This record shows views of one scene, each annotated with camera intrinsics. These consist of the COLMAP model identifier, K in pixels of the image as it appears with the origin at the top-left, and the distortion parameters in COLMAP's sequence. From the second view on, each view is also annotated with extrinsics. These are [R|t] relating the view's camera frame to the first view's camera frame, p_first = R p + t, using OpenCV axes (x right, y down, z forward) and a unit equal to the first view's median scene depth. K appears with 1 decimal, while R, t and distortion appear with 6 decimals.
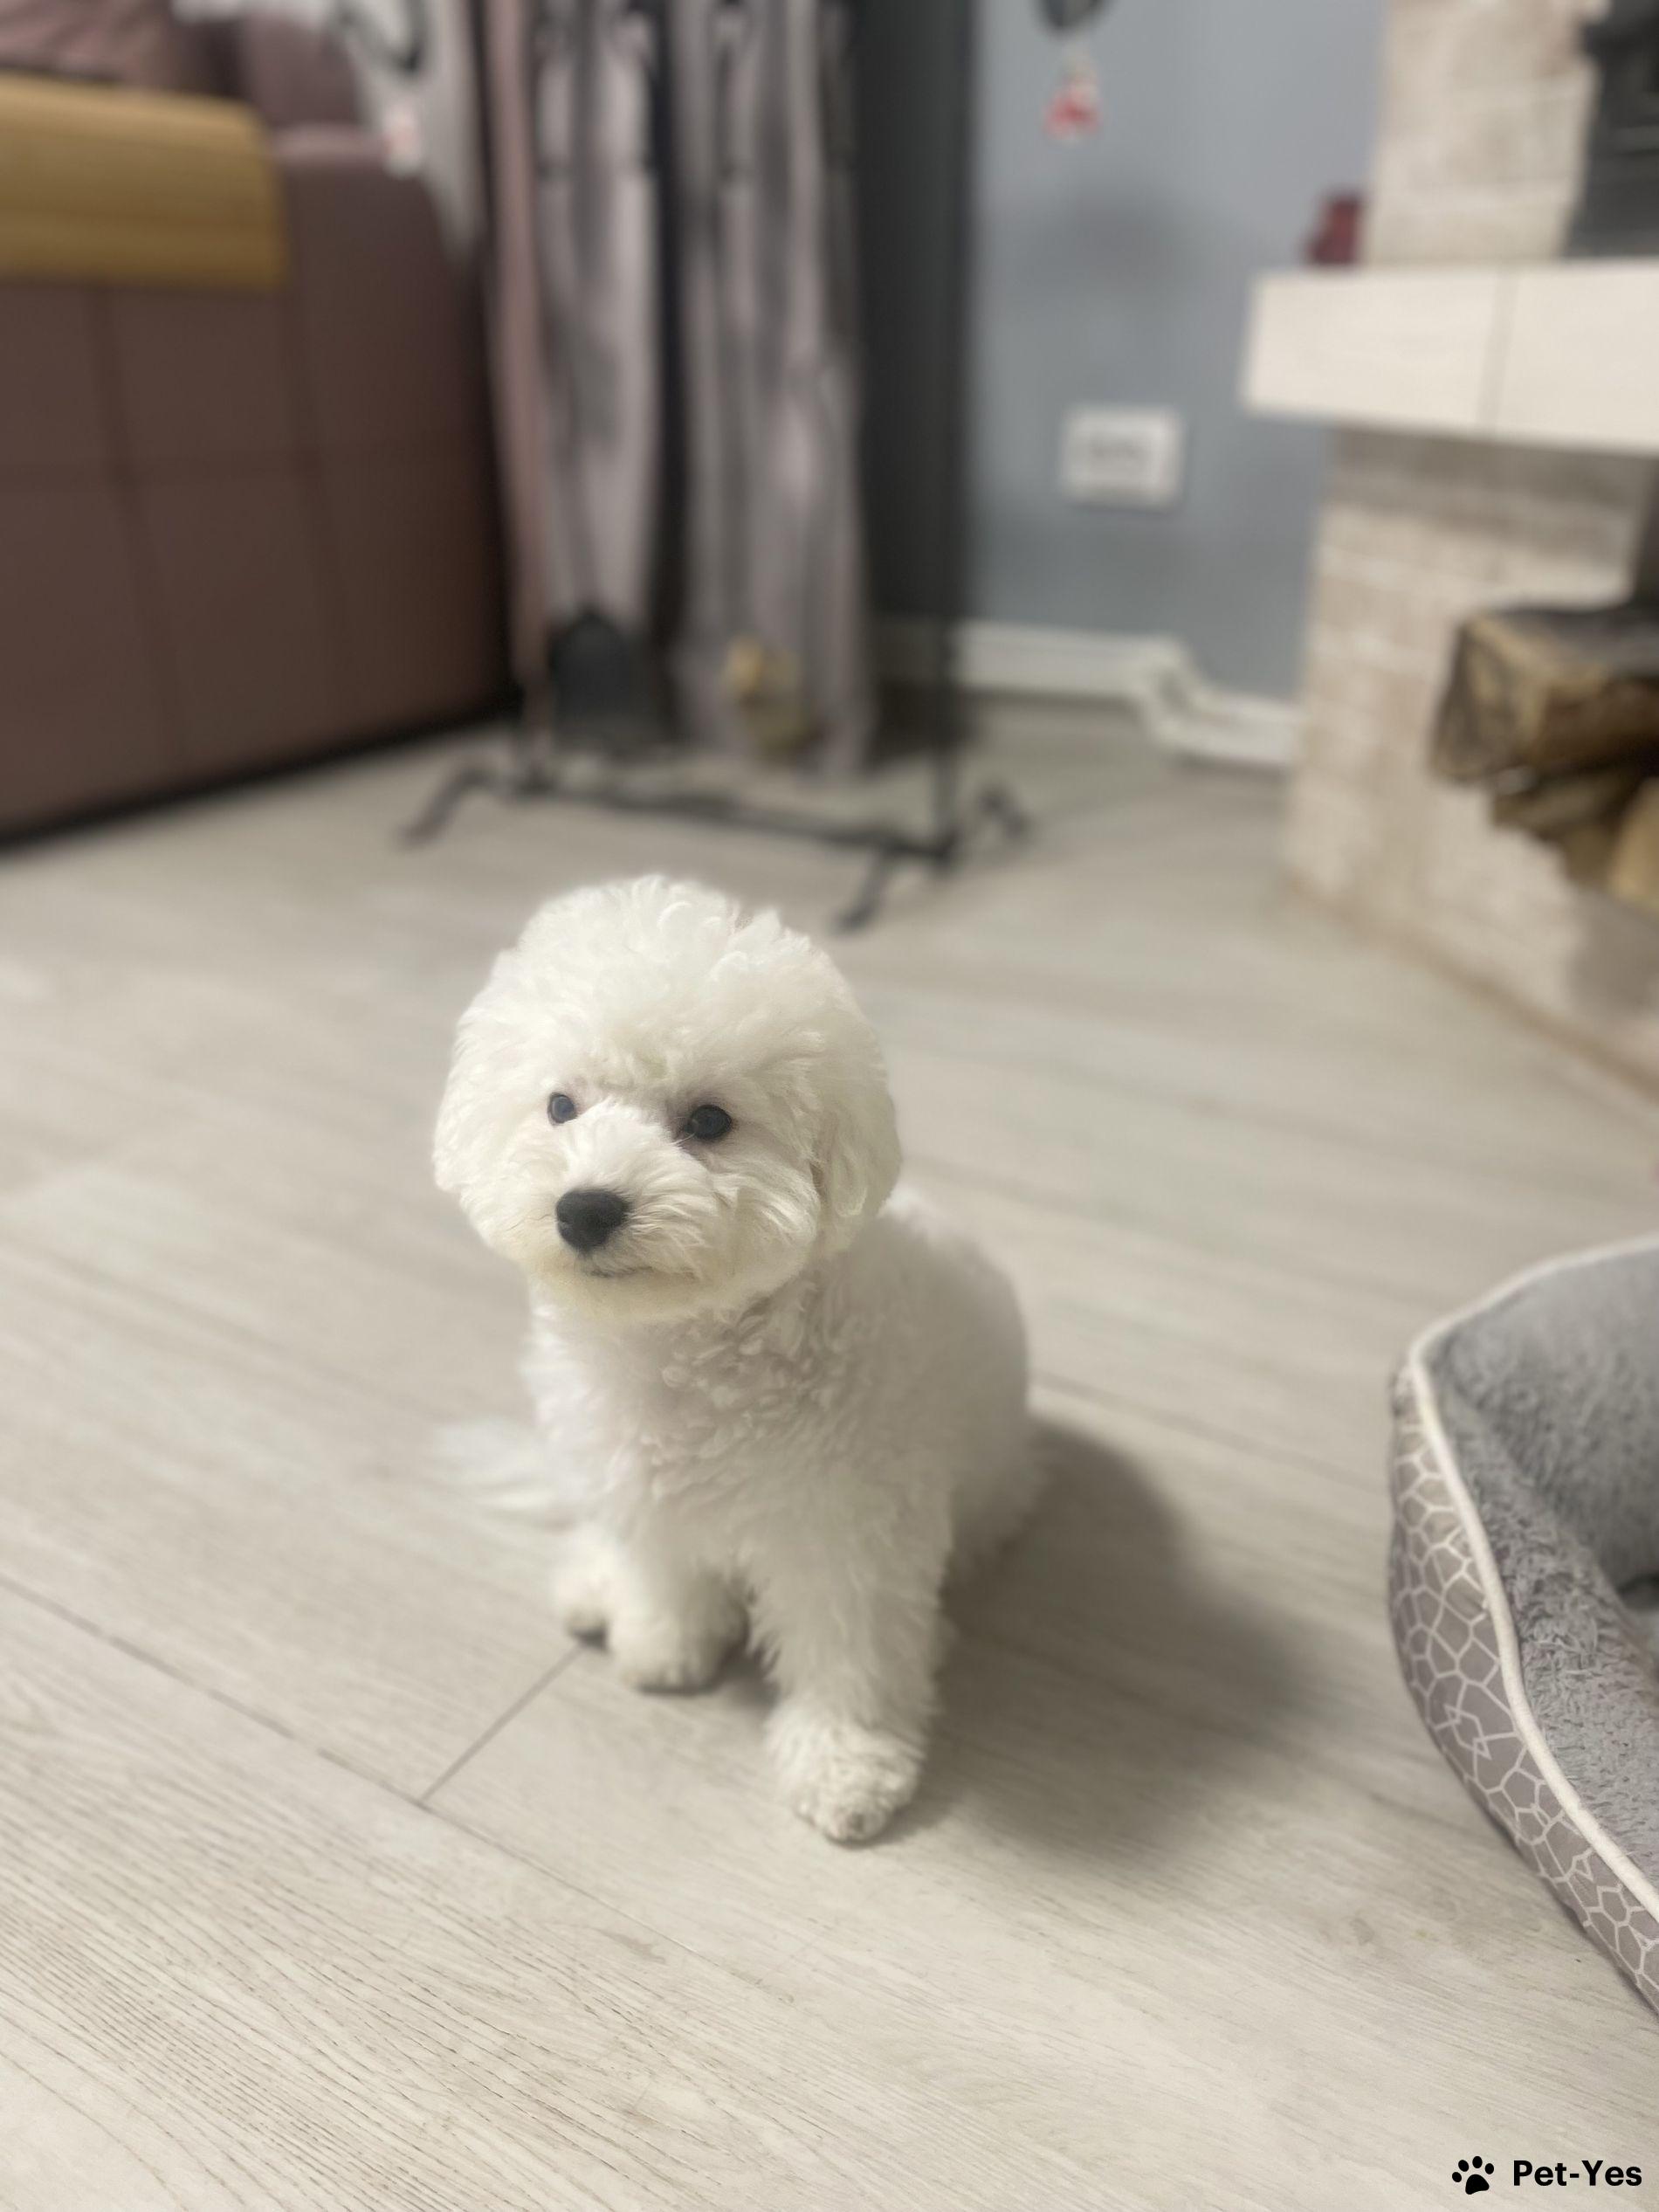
lens RADIAL K [[1694.9, 0, 834.5], [0, 1694.9, 1003.0], [0, 0, 1]] dist [0.082028, -0.093913]
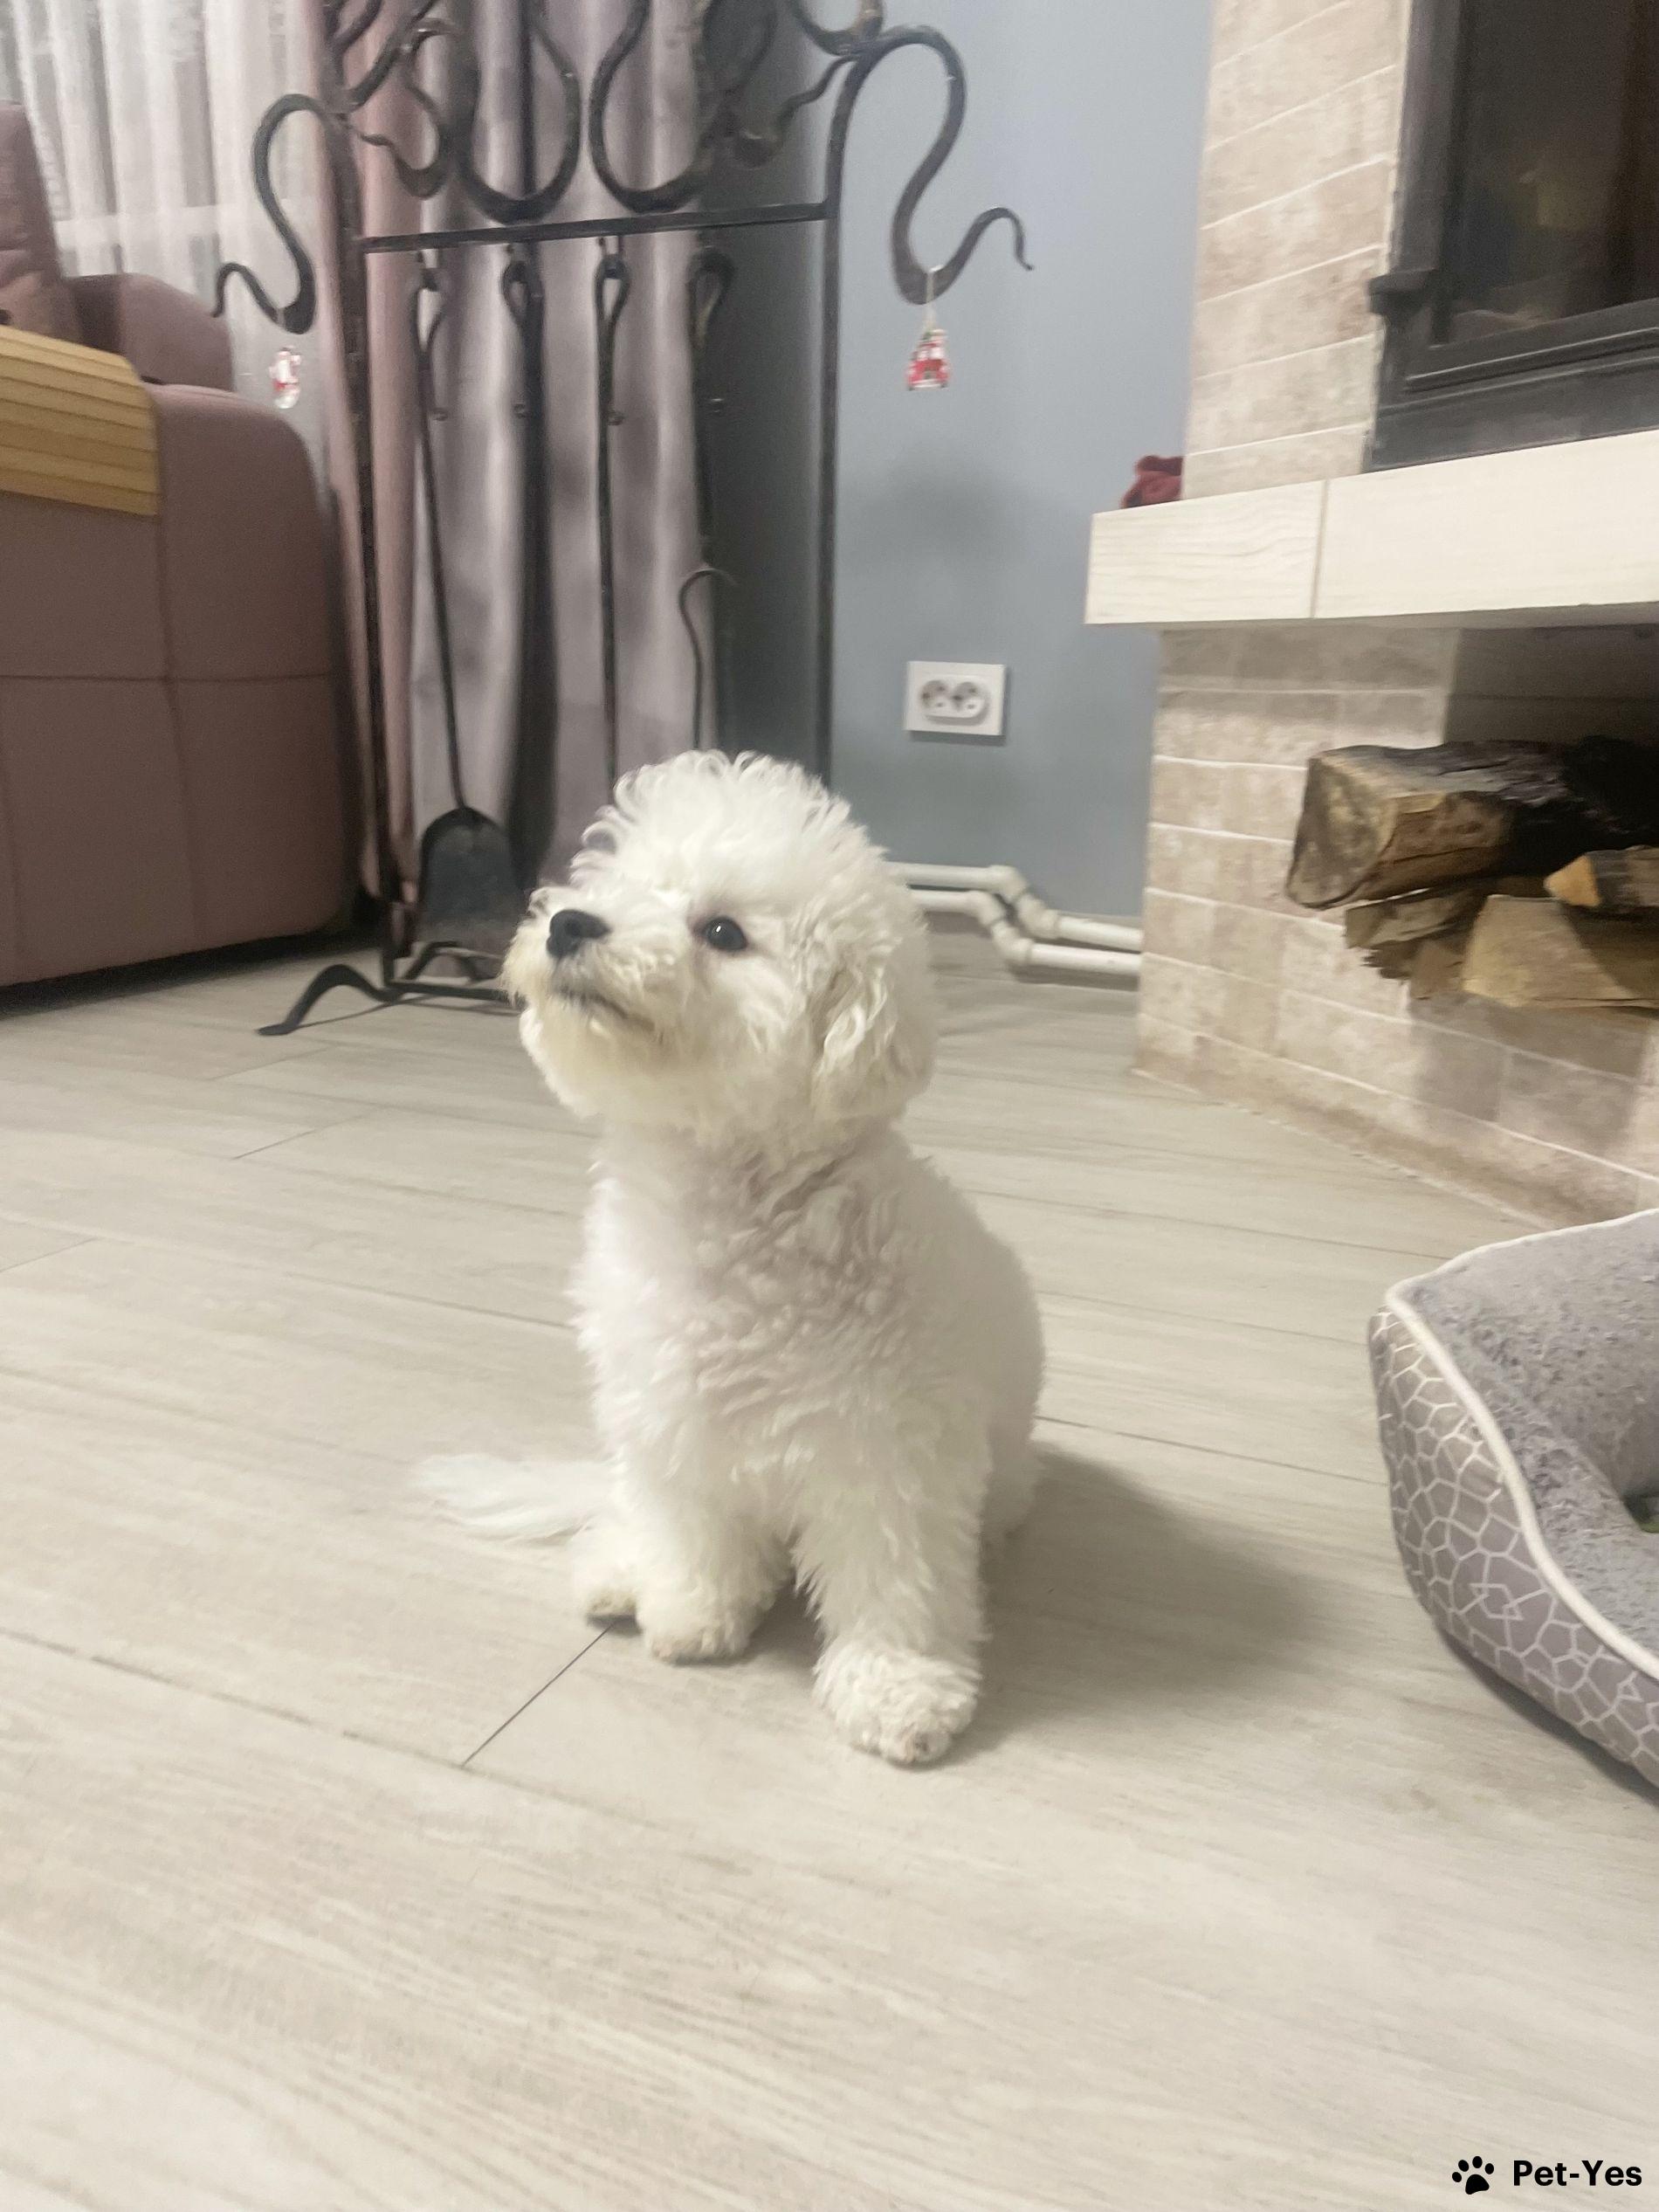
lens RADIAL K [[1665.6, 0, 879.0], [0, 1665.6, 1030.4], [0, 0, 1]] dist [0.107544, -0.115472]
pose [[0.989653, -0.008264, 0.143242, -0.153102], [0.030267, 0.987898, -0.152121, 0.225394], [-0.140252, 0.154883, 0.977927, -0.017256]]
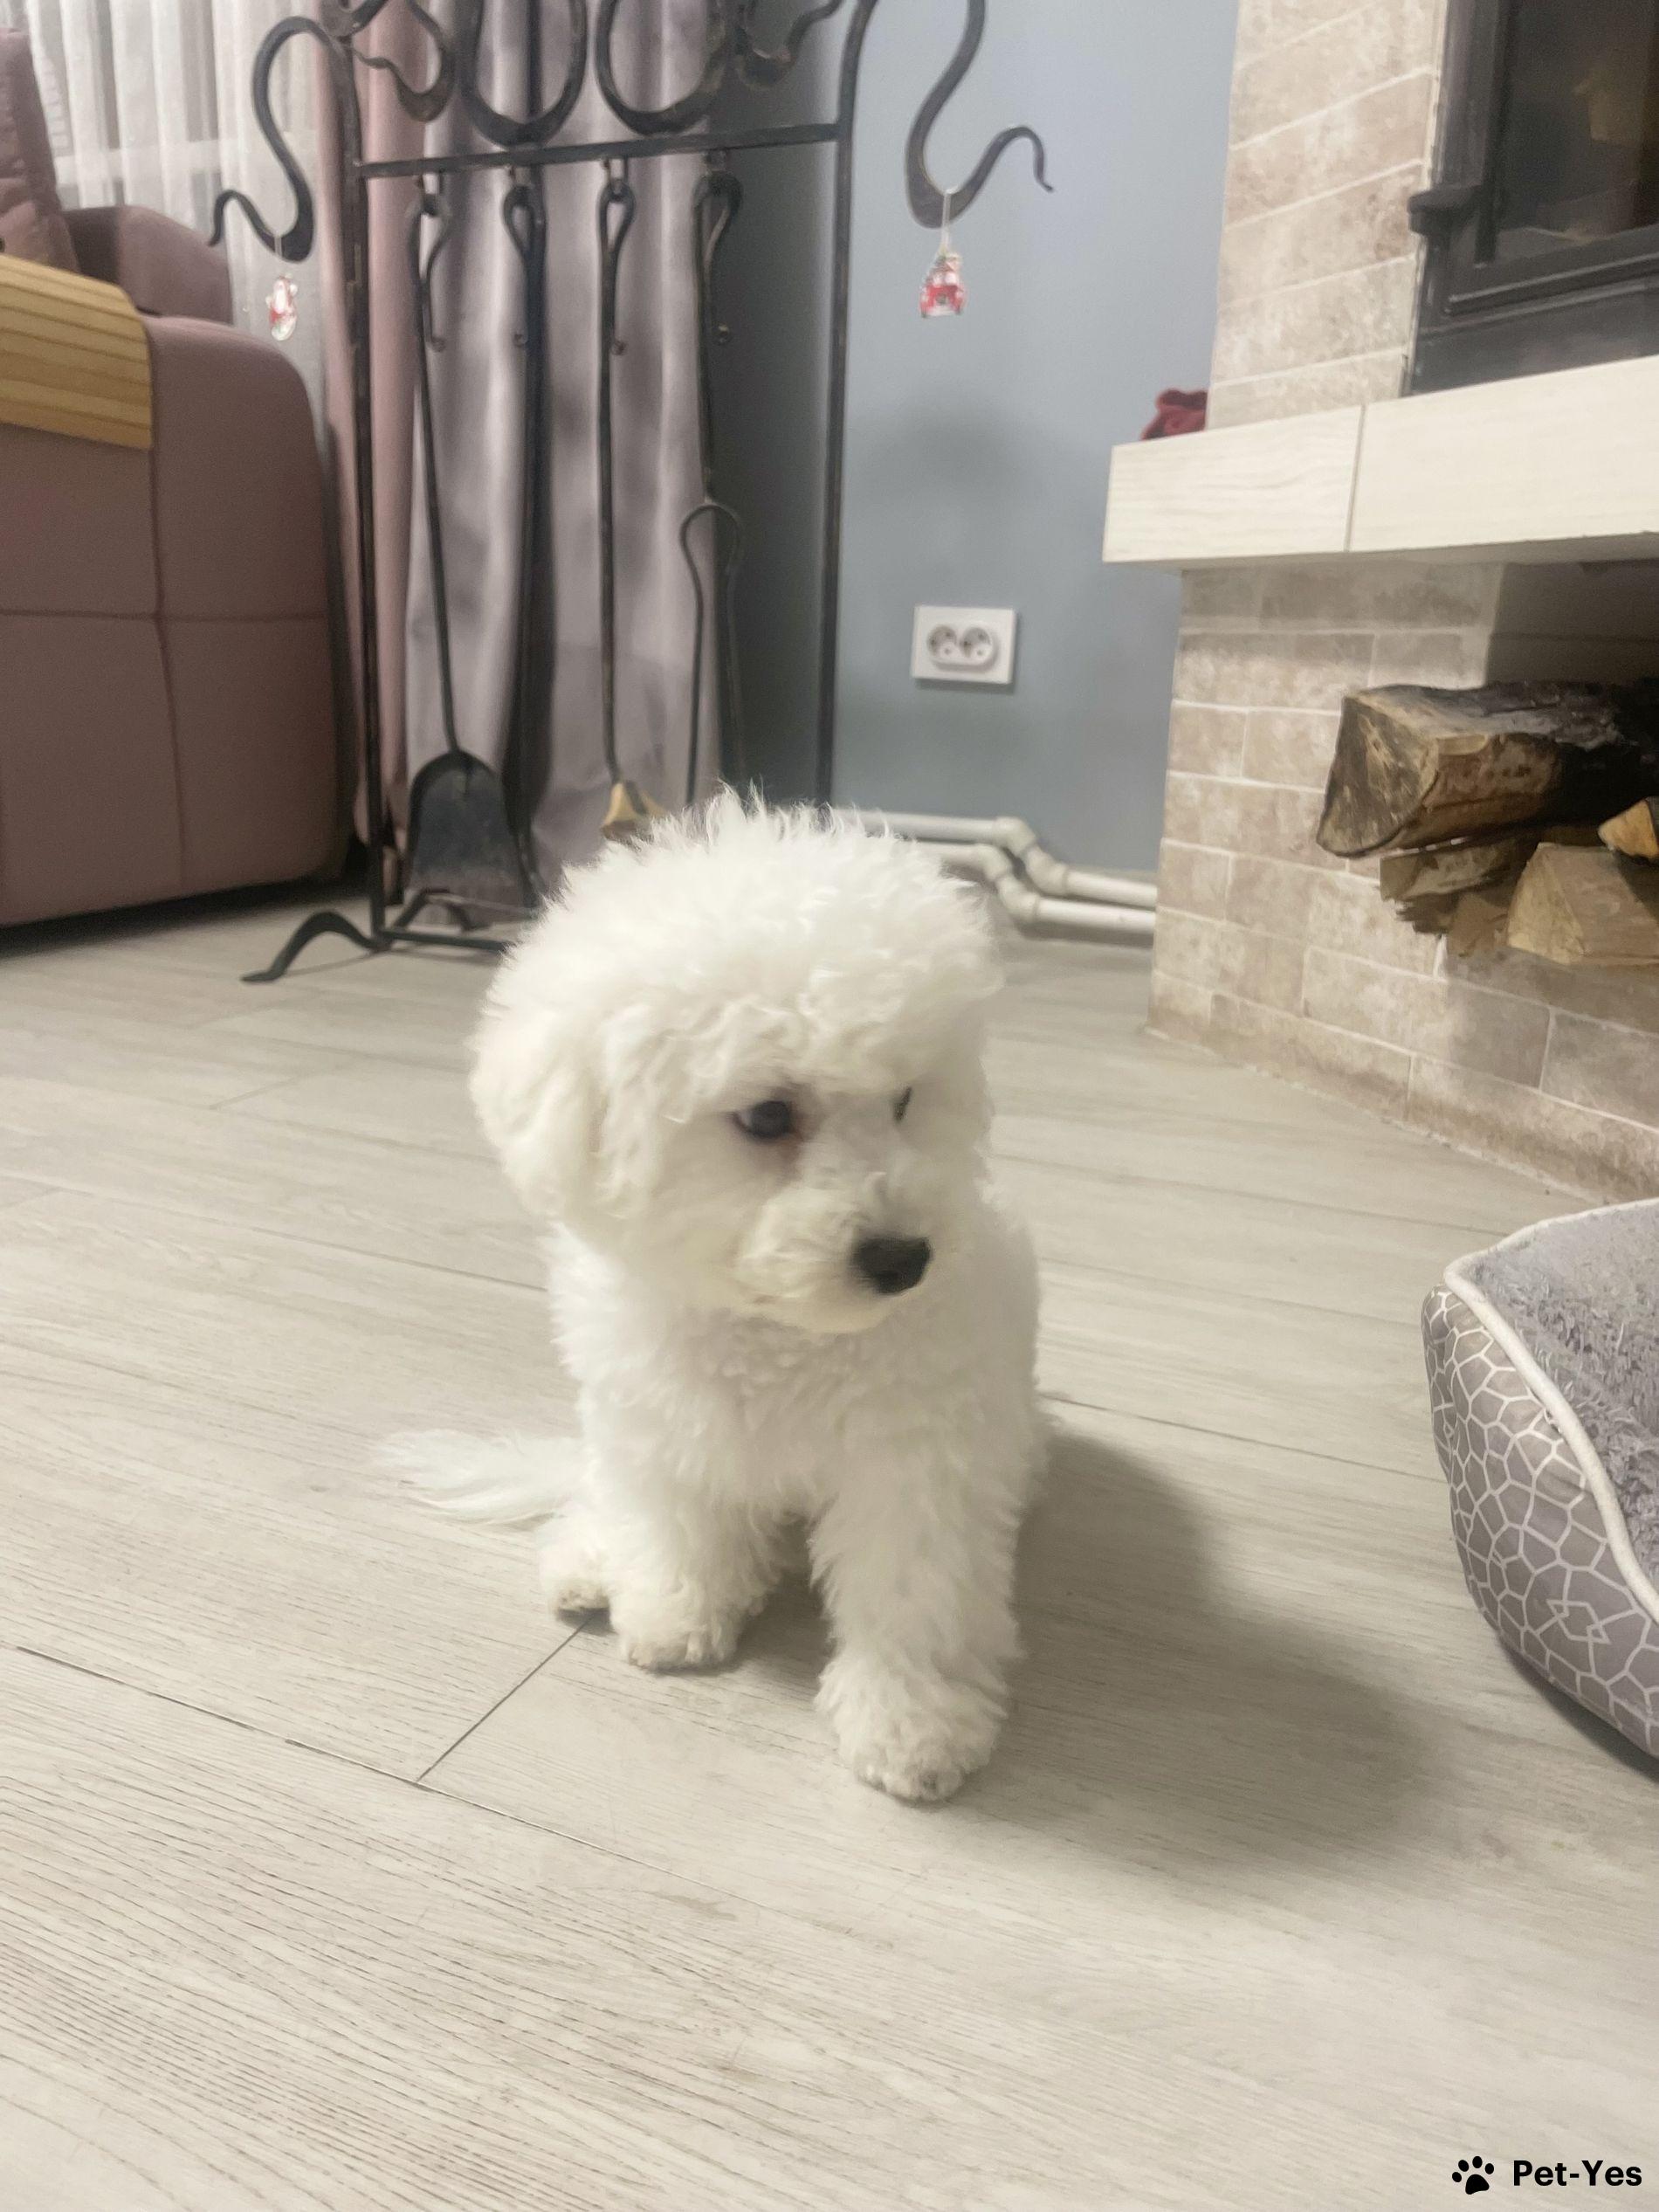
lens RADIAL K [[1692.0, 0, 841.5], [0, 1692.0, 964.7], [0, 0, 1]] dist [0.071413, -0.079443]
pose [[0.992606, 0.005873, 0.121240, -0.145495], [0.014604, 0.985795, -0.167316, 0.222668], [-0.120500, 0.167849, 0.978420, 0.076961]]
